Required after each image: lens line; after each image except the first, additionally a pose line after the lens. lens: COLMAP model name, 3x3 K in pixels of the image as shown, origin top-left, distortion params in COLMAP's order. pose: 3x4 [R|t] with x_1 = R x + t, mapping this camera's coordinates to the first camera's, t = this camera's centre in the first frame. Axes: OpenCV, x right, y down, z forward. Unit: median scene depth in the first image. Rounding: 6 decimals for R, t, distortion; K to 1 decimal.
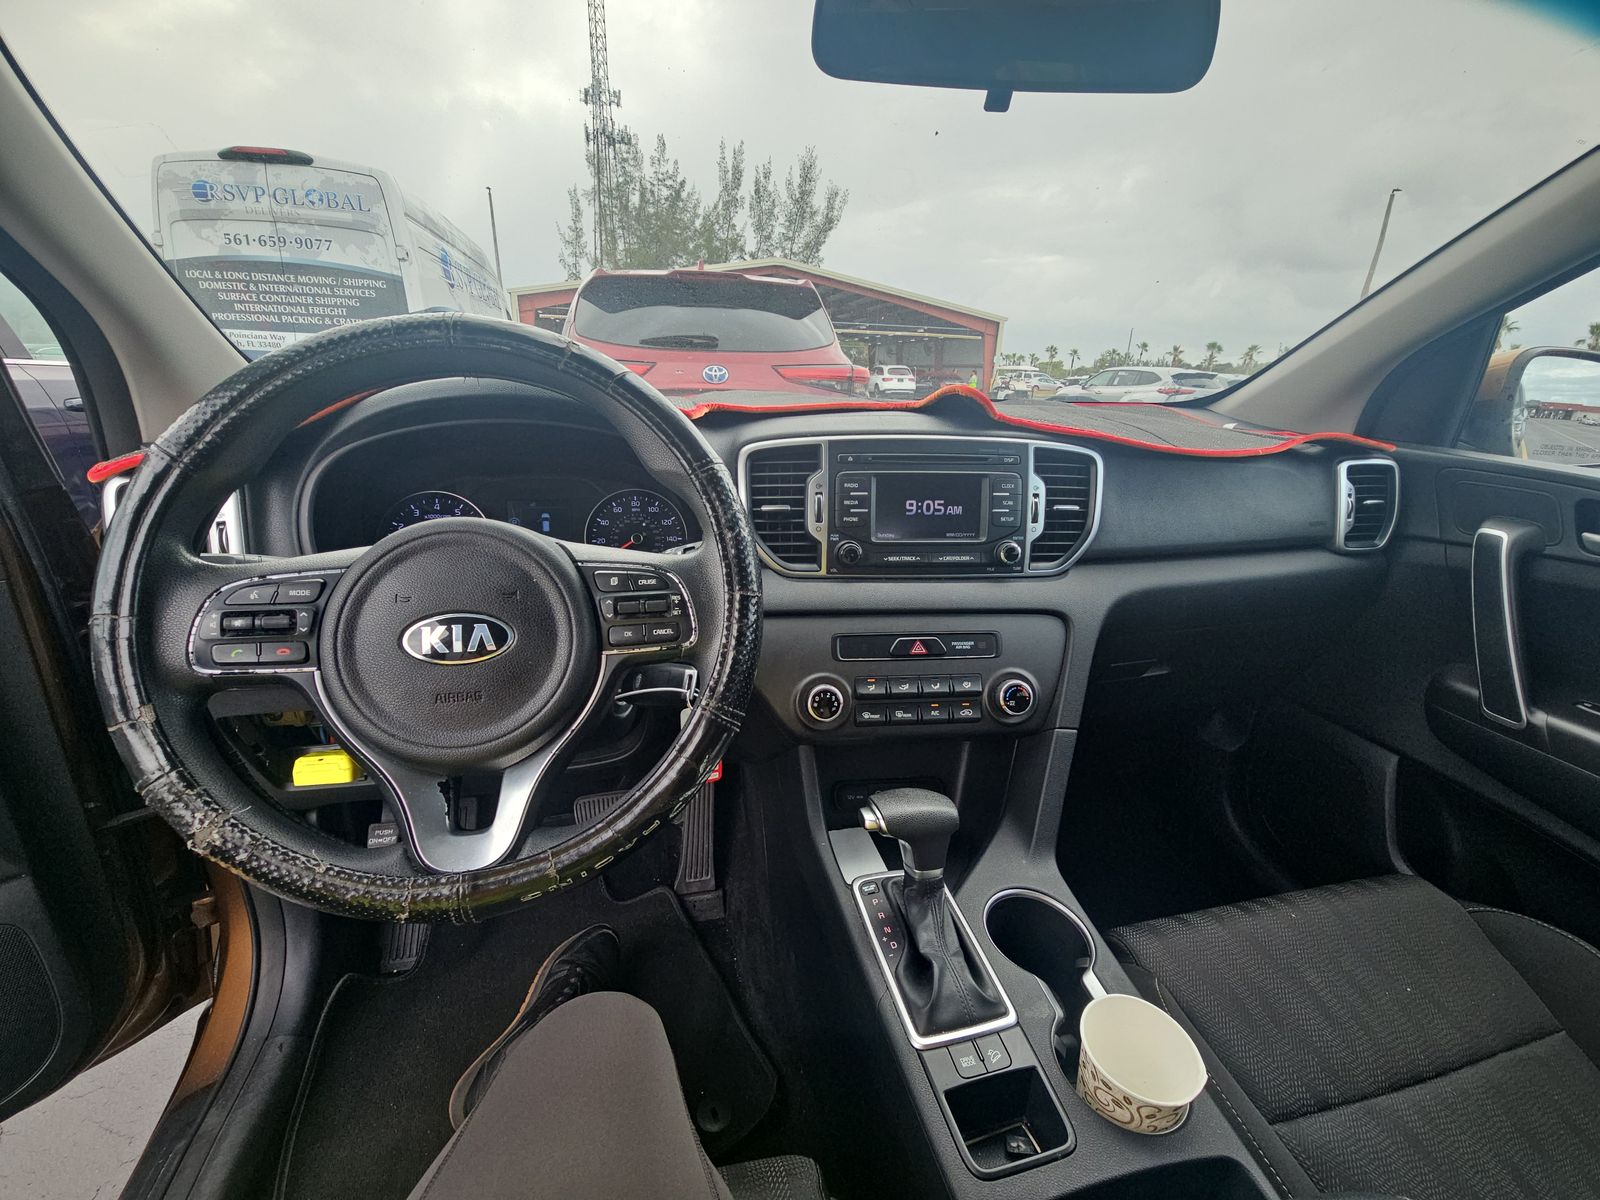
lens RADIAL K [[660.6, 0, 800.6], [0, 660.6, 607.4], [0, 0, 1]] dist [0.001932, -0.002016]
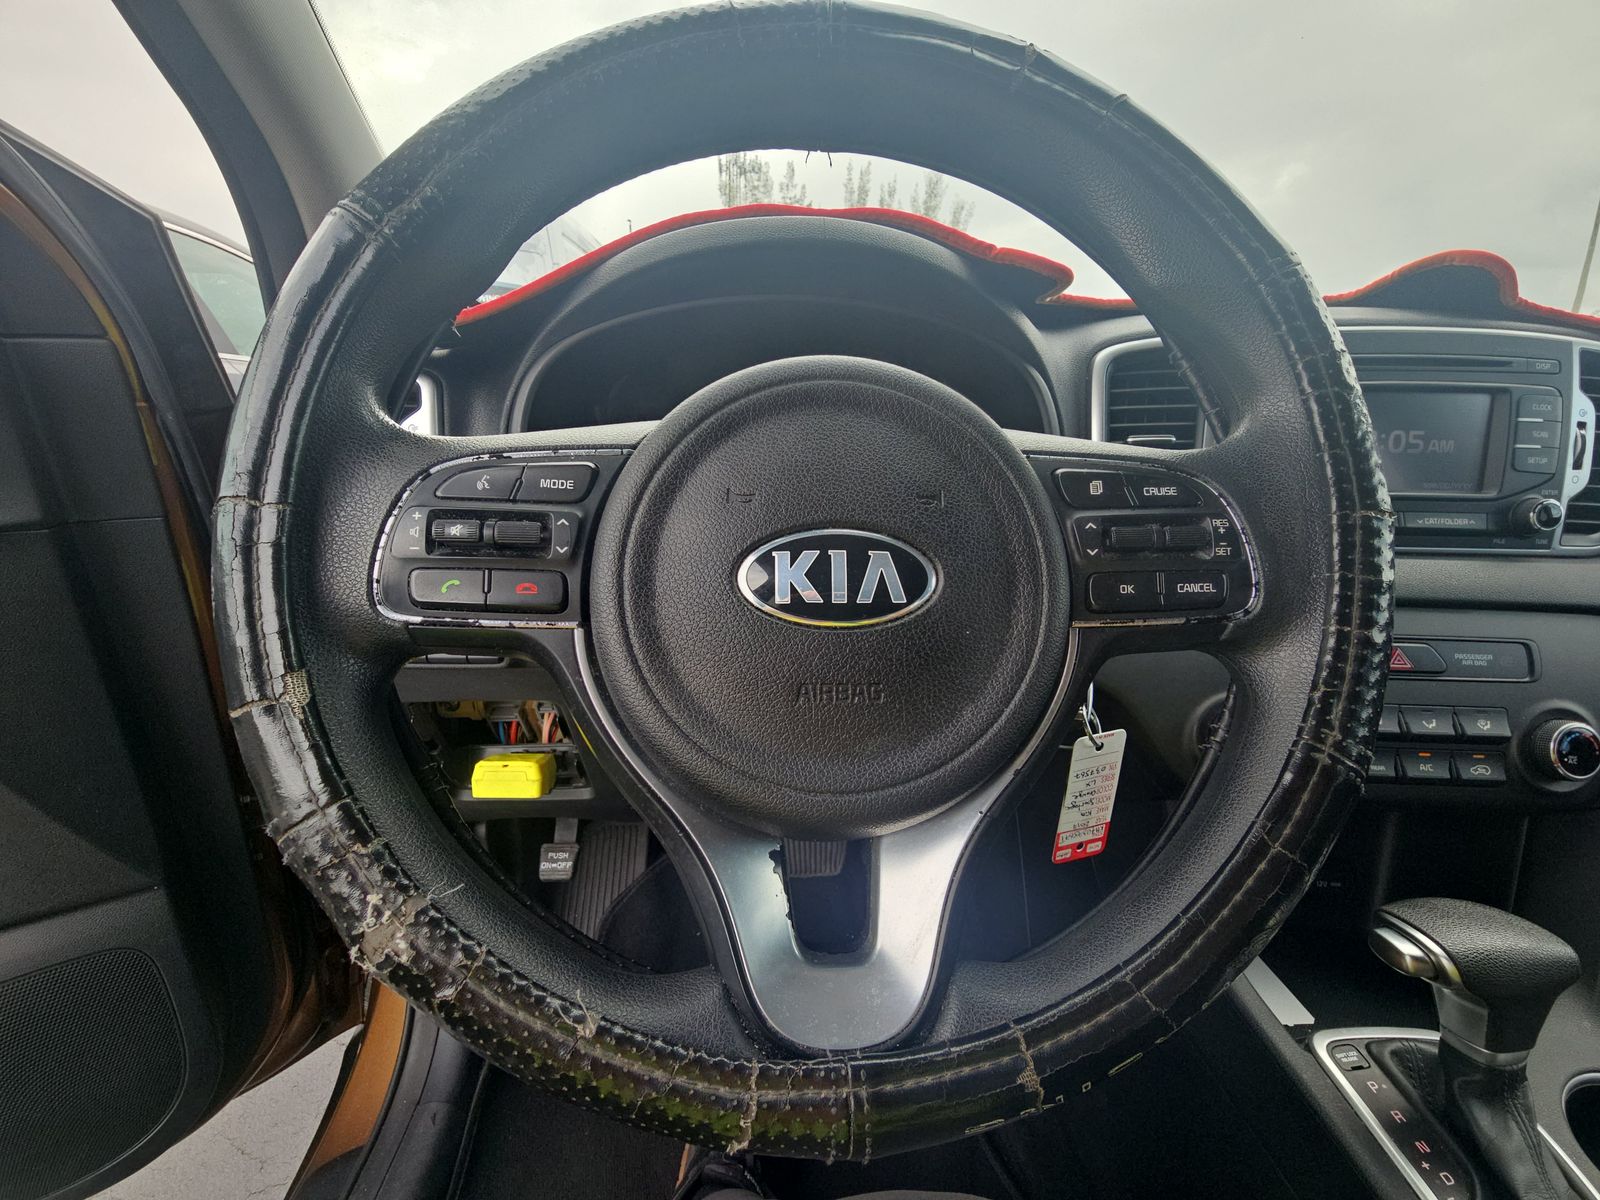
lens RADIAL K [[660.6, 0, 800.6], [0, 660.6, 607.4], [0, 0, 1]] dist [0.001932, -0.002016]
pose [[0.986776, 0.038317, -0.157495, -0.473241], [-0.042477, 0.998830, -0.023126, 0.084661], [0.156425, 0.029510, 0.987249, 0.499454]]
